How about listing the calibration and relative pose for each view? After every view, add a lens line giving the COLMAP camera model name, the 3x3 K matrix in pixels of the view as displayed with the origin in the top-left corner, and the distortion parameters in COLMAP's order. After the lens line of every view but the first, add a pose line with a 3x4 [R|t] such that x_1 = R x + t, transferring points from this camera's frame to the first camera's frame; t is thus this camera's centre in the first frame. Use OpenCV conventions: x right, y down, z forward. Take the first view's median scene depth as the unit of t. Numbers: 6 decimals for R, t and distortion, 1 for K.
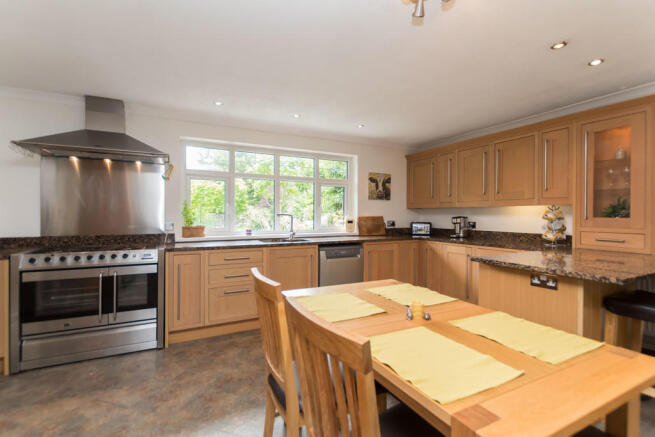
lens RADIAL K [[306.1, 0, 324.2], [0, 306.1, 215.9], [0, 0, 1]] dist [0.004176, 0.000425]
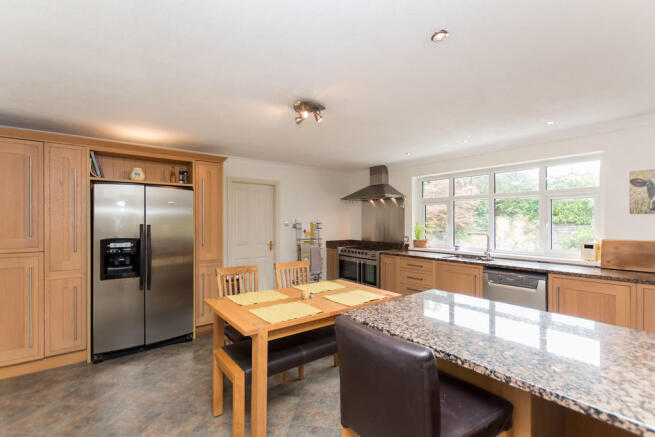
lens RADIAL K [[306.1, 0, 323.8], [0, 306.1, 220.5], [0, 0, 1]] dist [0.004176, 0.000425]
pose [[0.168349, -0.006798, -0.985704, 0.875653], [-0.007630, 0.999937, -0.008200, -0.039417], [0.985698, 0.008902, 0.168287, 0.343256]]
